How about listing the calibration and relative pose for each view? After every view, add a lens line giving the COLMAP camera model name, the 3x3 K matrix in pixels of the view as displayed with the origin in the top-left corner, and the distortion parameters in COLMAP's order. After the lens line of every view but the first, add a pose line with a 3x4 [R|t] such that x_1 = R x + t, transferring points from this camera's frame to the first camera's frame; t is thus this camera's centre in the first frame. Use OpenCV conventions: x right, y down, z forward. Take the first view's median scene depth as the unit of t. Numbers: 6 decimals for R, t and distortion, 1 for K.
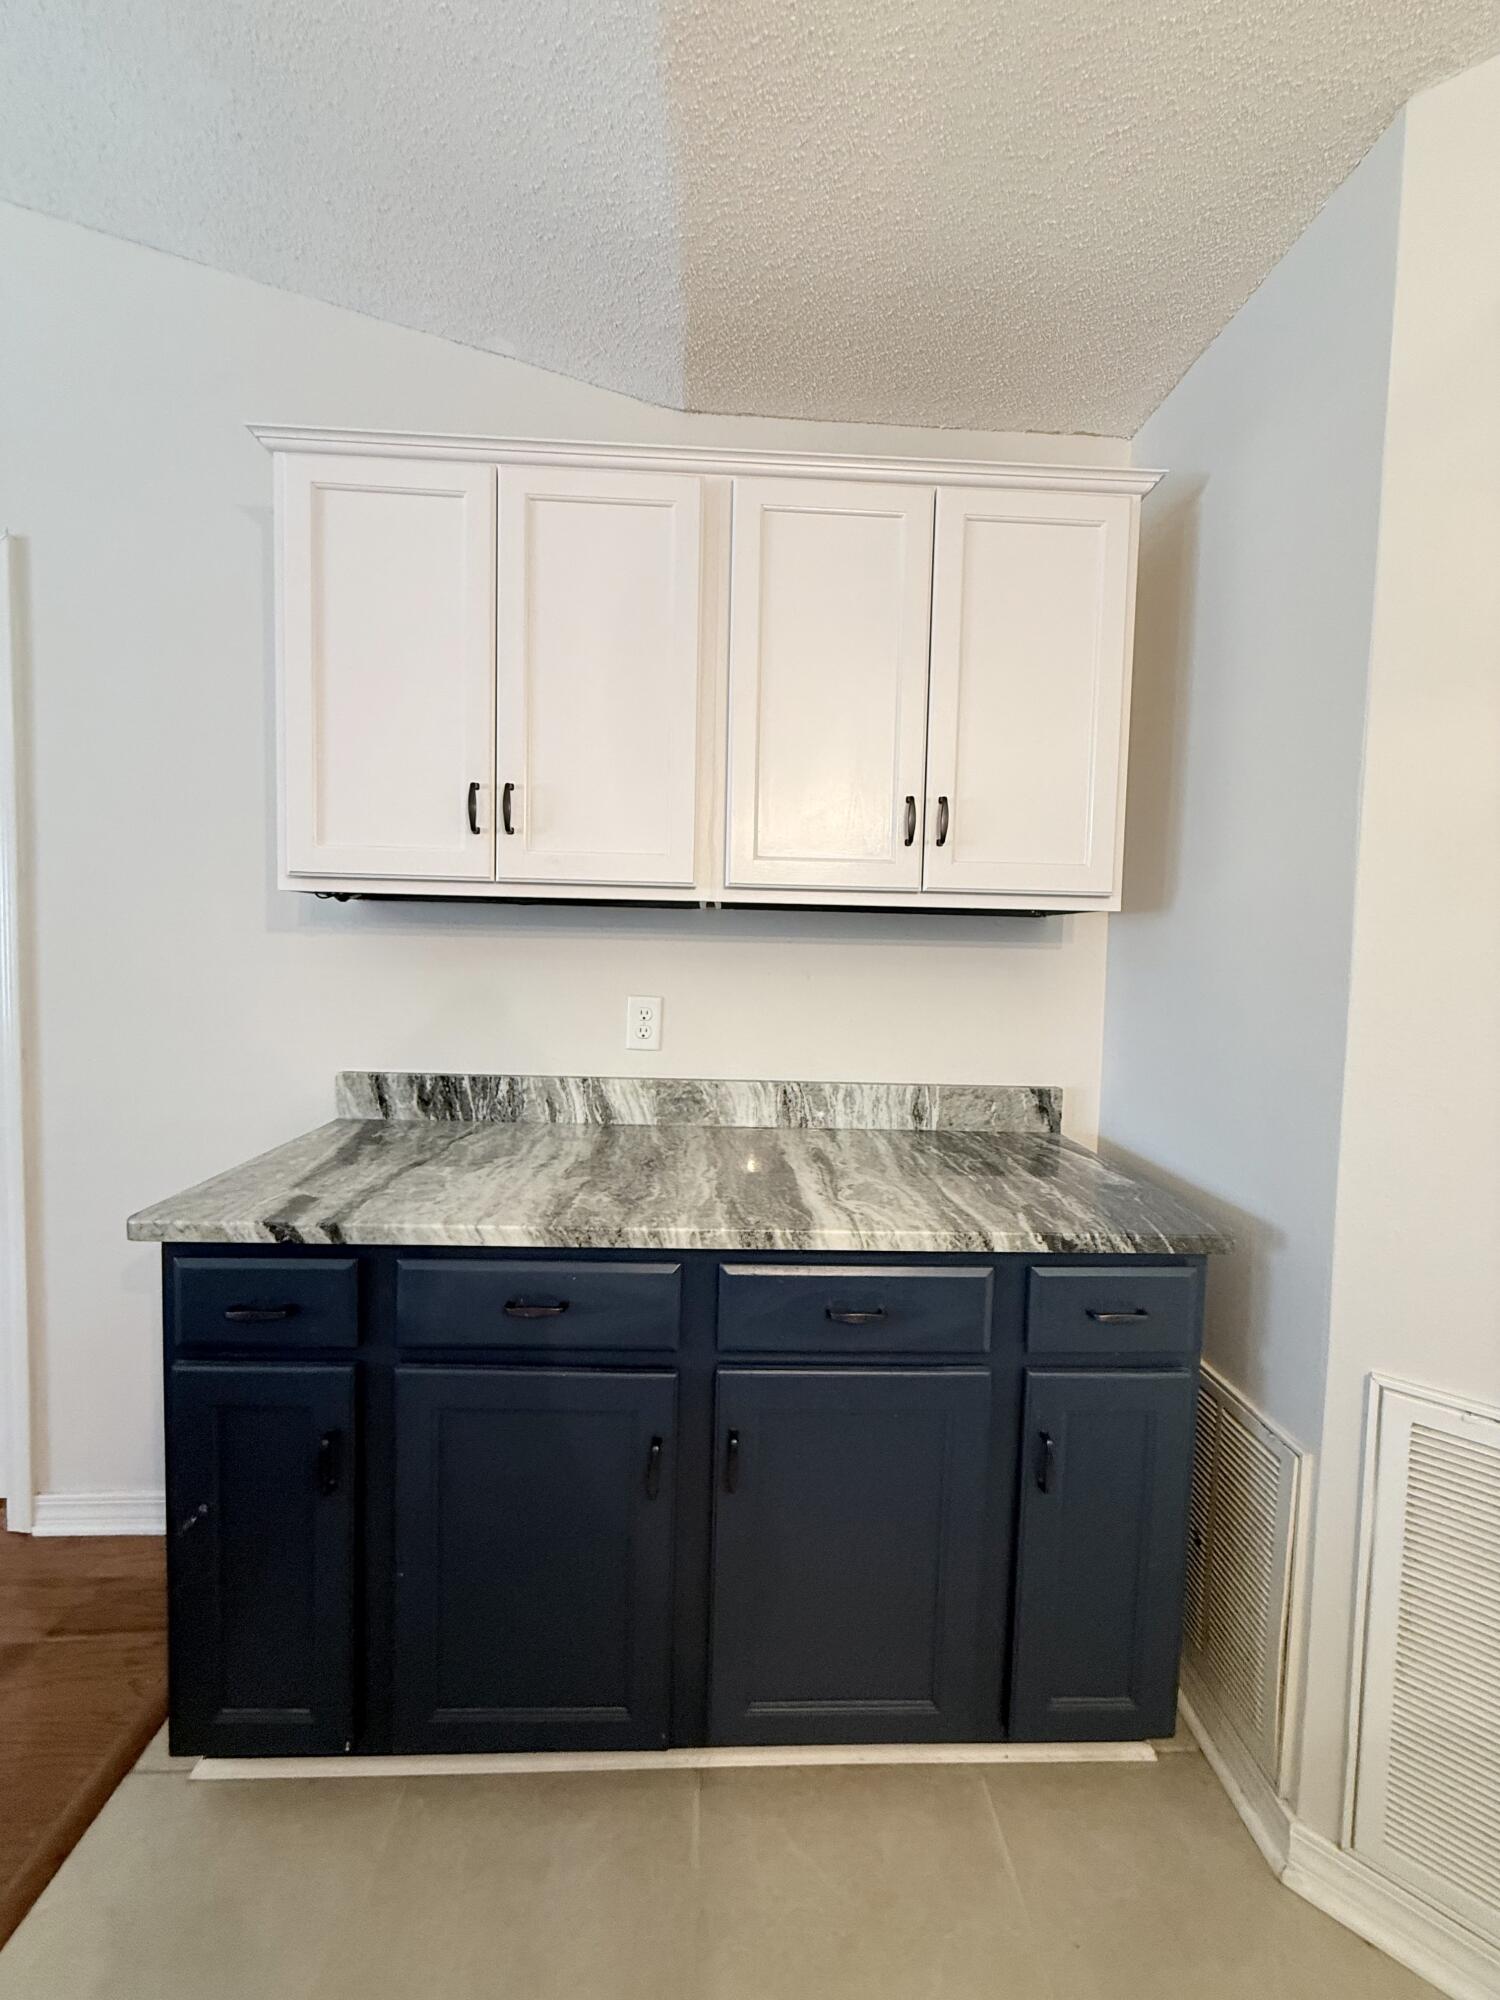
lens RADIAL K [[802.7, 0, 736.7], [0, 802.7, 987.5], [0, 0, 1]] dist [-0.000997, -0.000424]
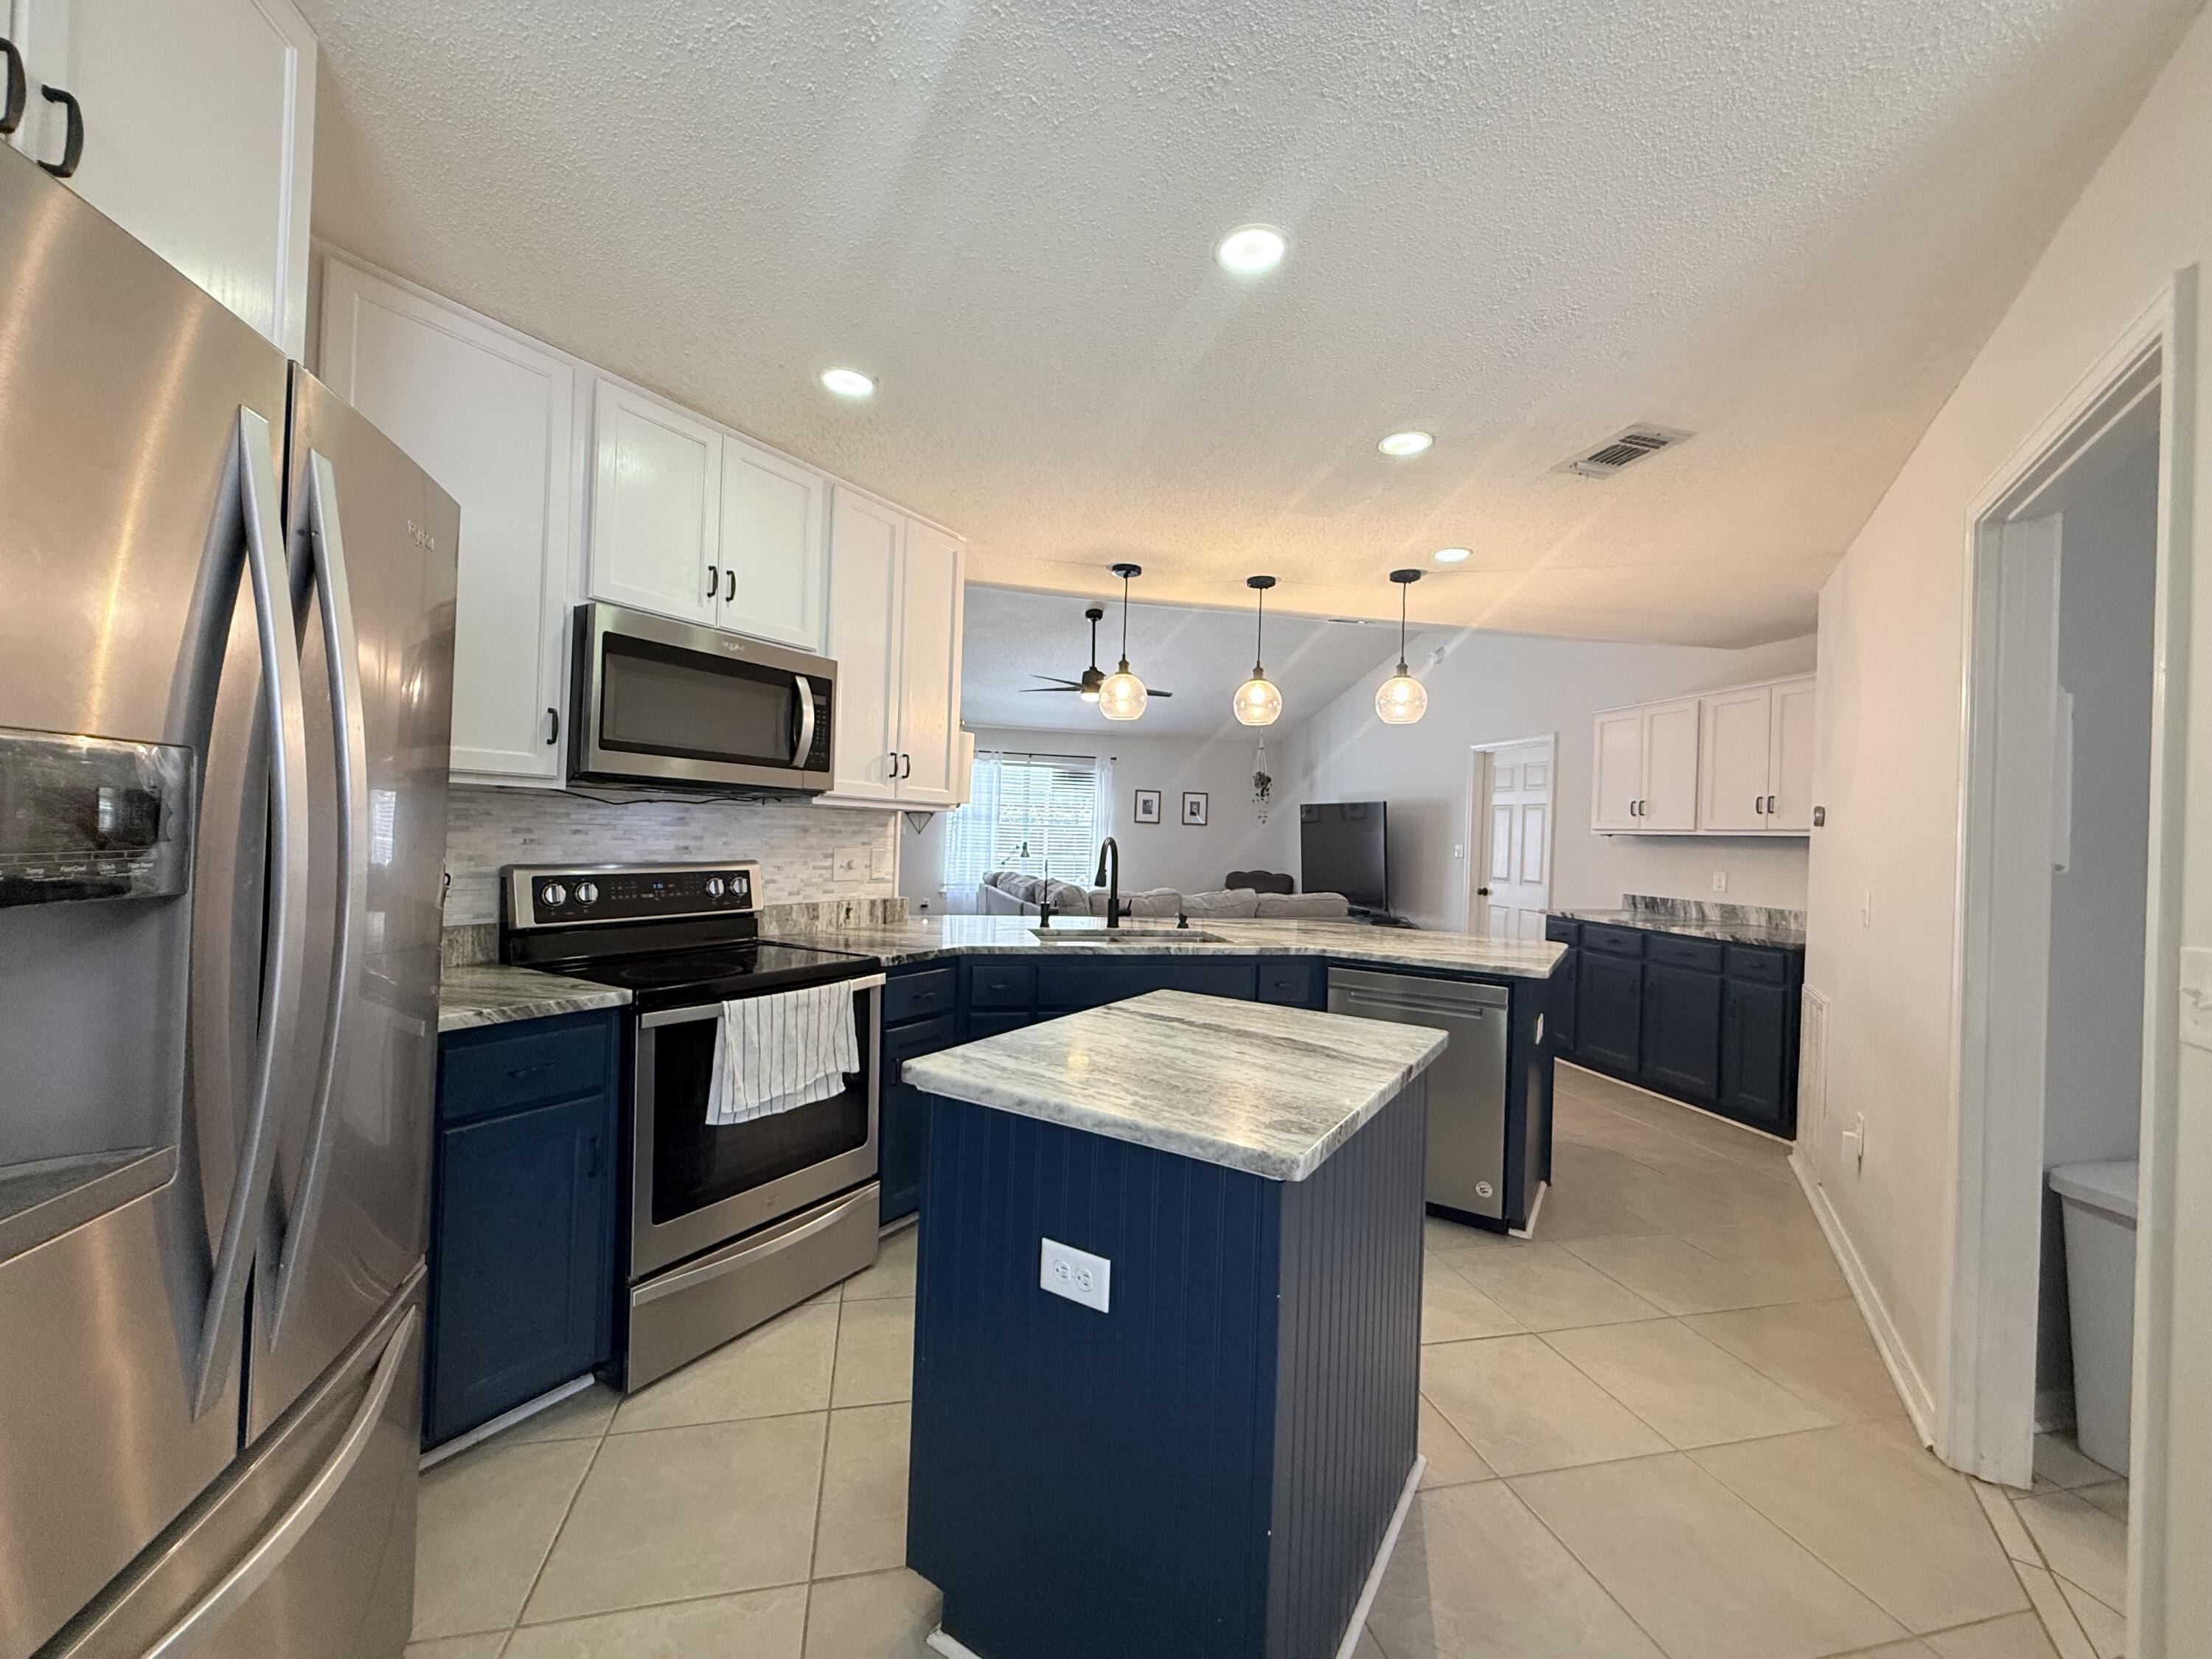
lens RADIAL K [[887.8, 0, 1099.6], [0, 887.8, 825.7], [0, 0, 1]] dist [-0.000997, -0.000424]
pose [[0.190979, -0.025651, -0.981259, 2.354905], [-0.085515, 0.995423, -0.042664, 0.159456], [0.977862, 0.092060, 0.187911, -1.528651]]
